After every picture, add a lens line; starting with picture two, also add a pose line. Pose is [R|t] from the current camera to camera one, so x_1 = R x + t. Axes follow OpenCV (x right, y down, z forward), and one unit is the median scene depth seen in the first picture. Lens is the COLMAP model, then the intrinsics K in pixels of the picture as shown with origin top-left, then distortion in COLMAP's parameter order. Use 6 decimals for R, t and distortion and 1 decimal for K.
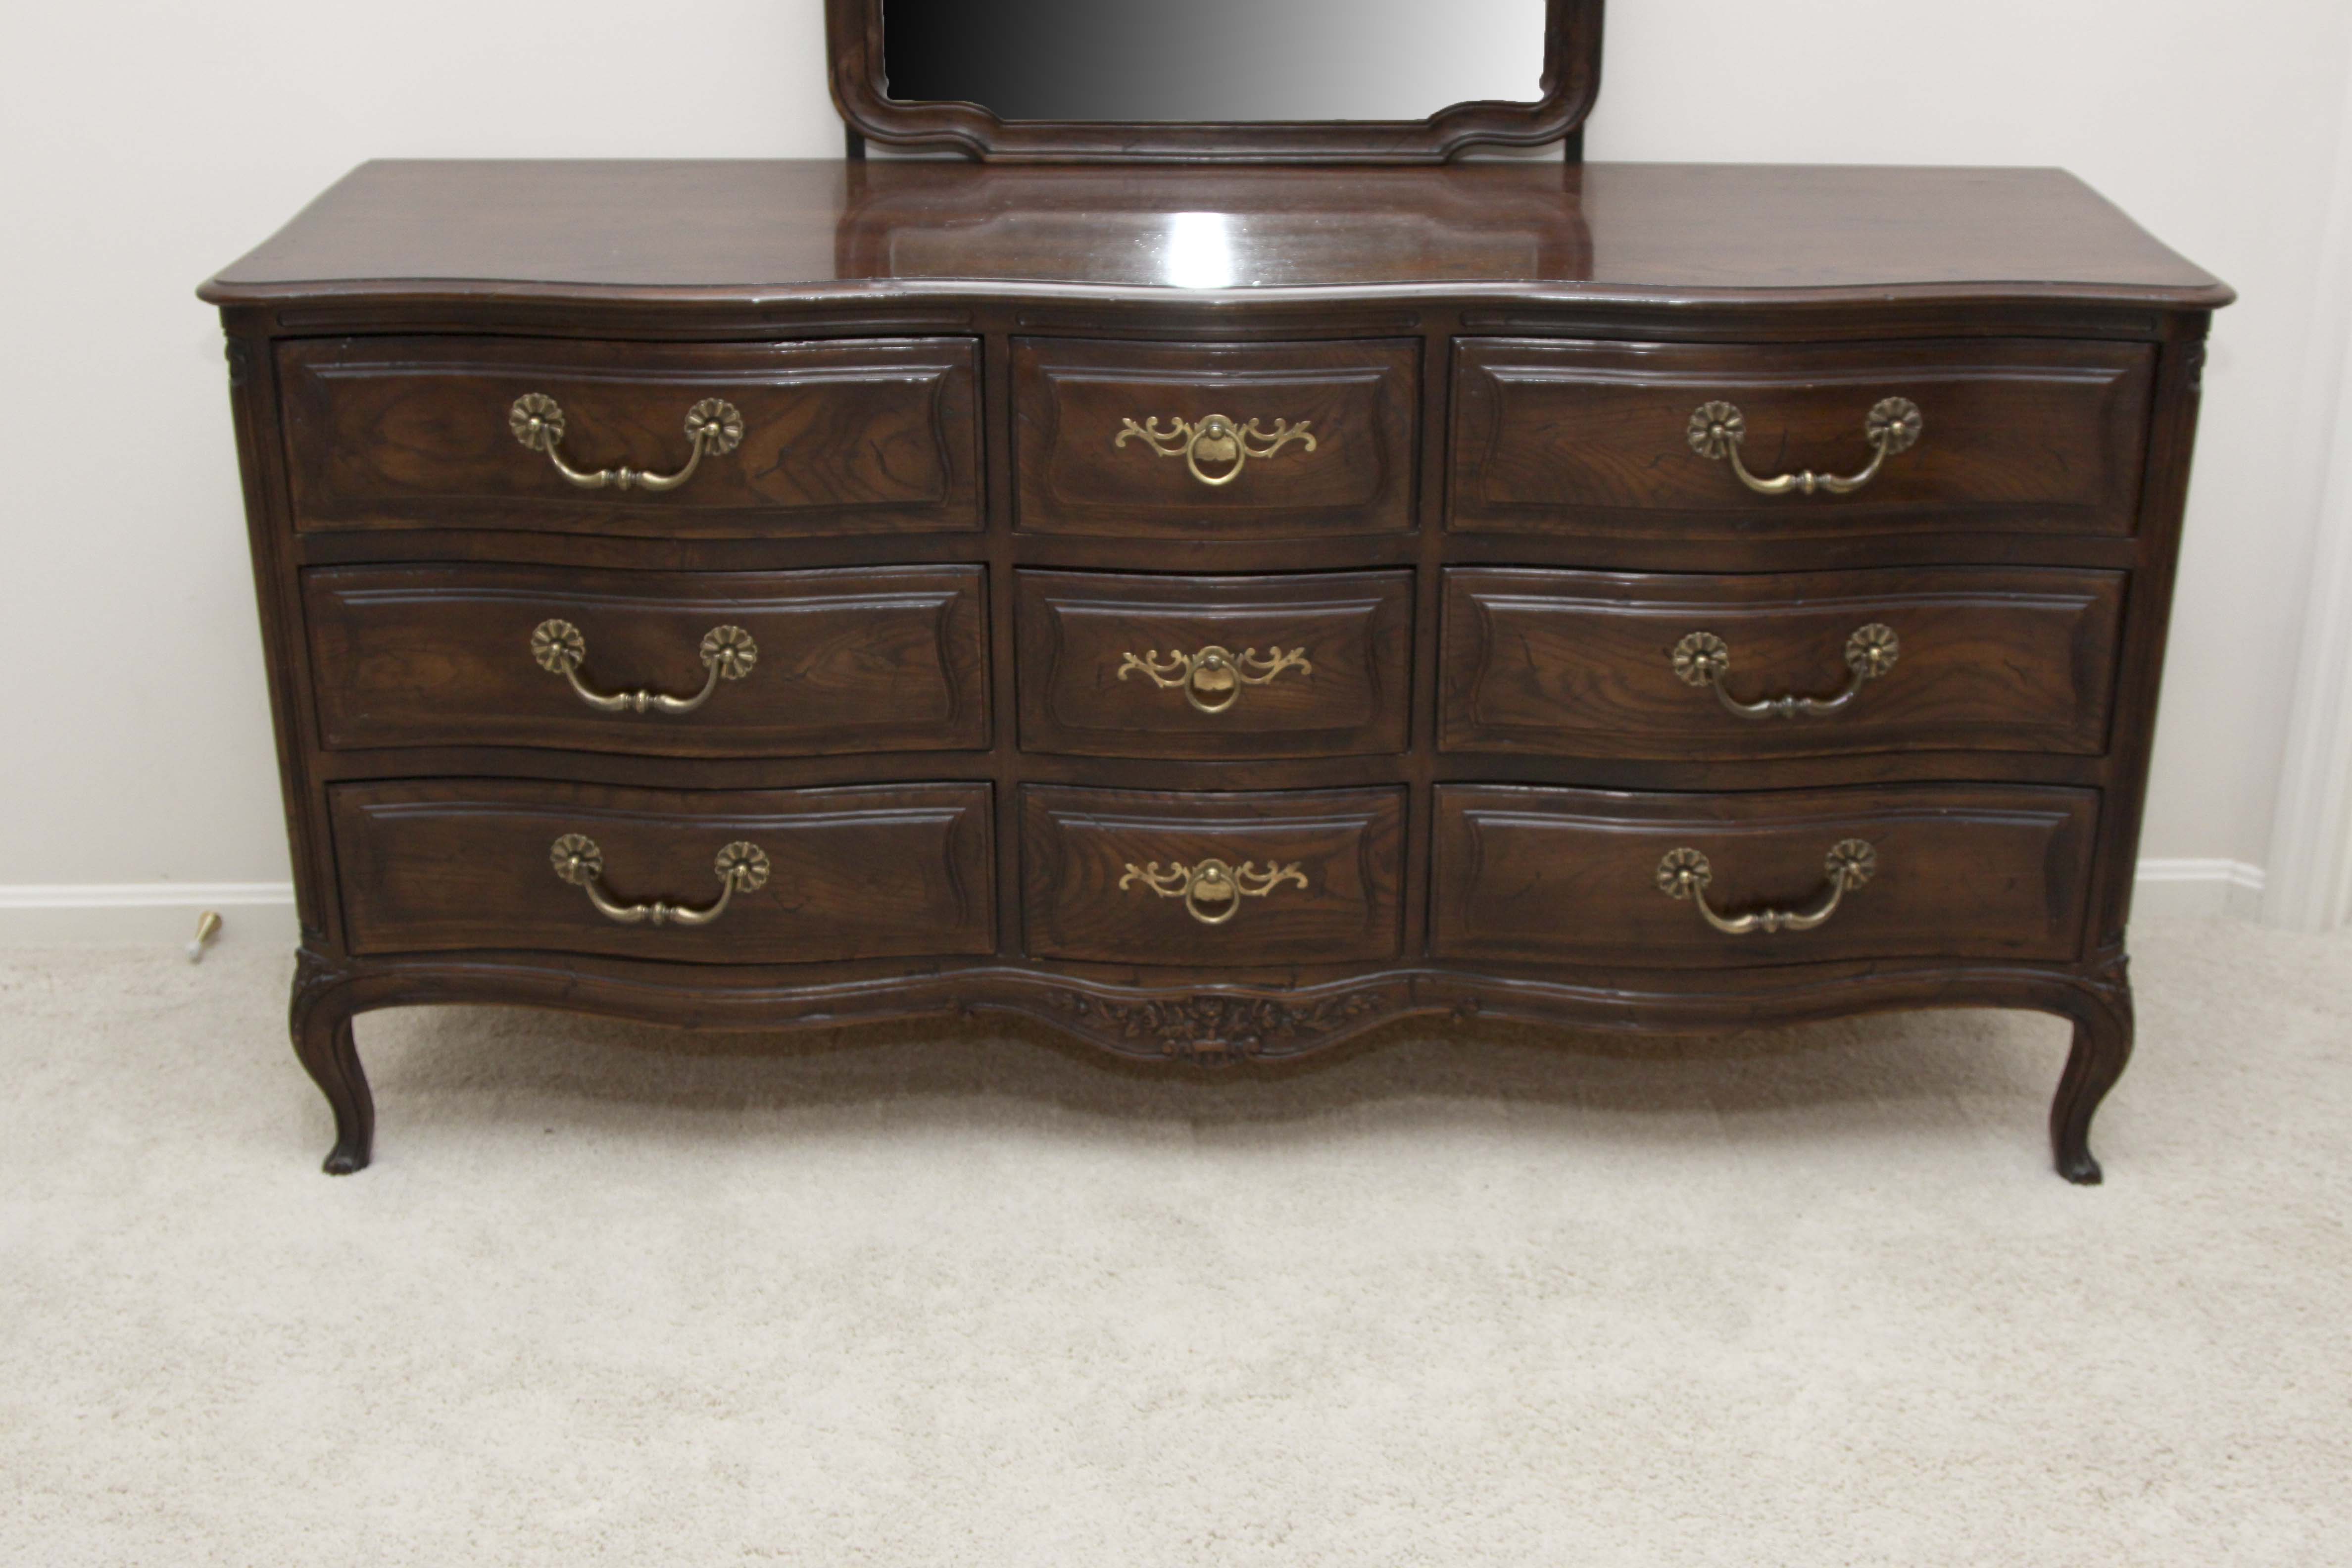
lens RADIAL K [[2949.3, 0, 1204.8], [0, 2949.3, 787.0], [0, 0, 1]] dist [-0.085168, 0.036383]
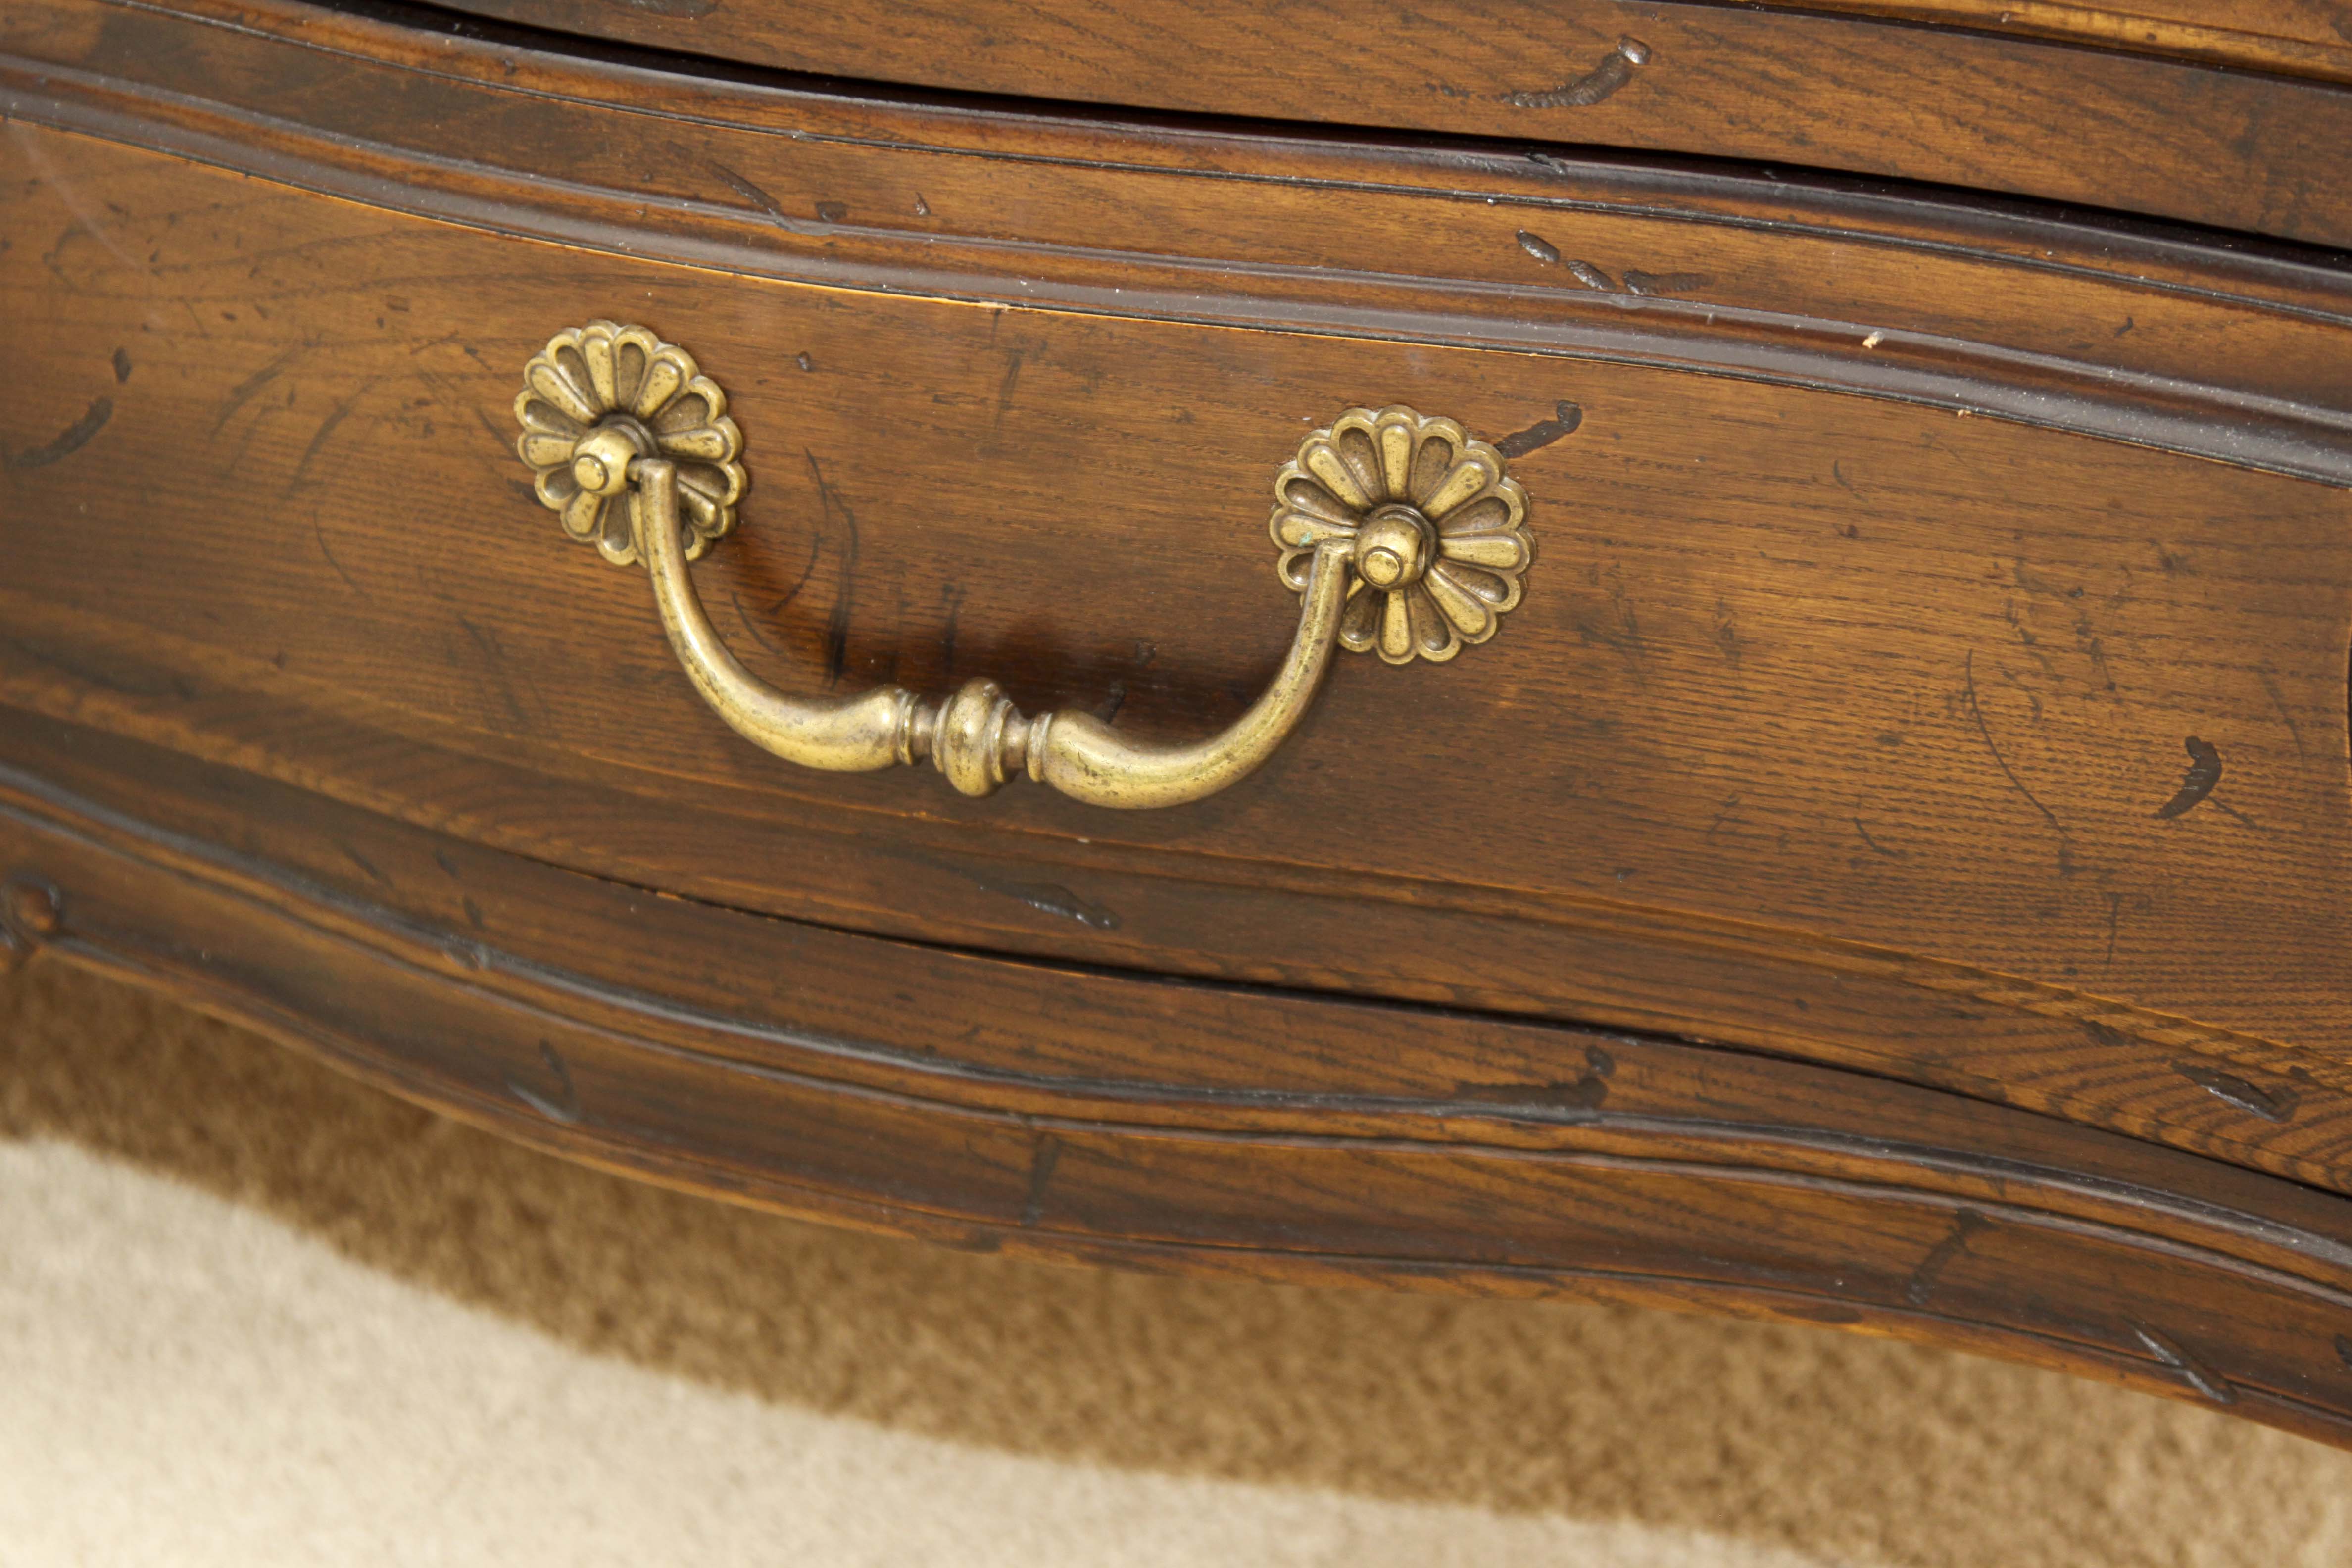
lens RADIAL K [[5983.1, 0, 1176.0], [0, 5983.1, 784.0], [0, 0, 1]] dist [0.187541, 0.397911]
pose [[0.912101, 0.171779, -0.372241, 0.373403], [-0.155417, 0.985090, 0.073773, 0.015585], [0.379364, -0.009435, 0.925199, 0.627107]]
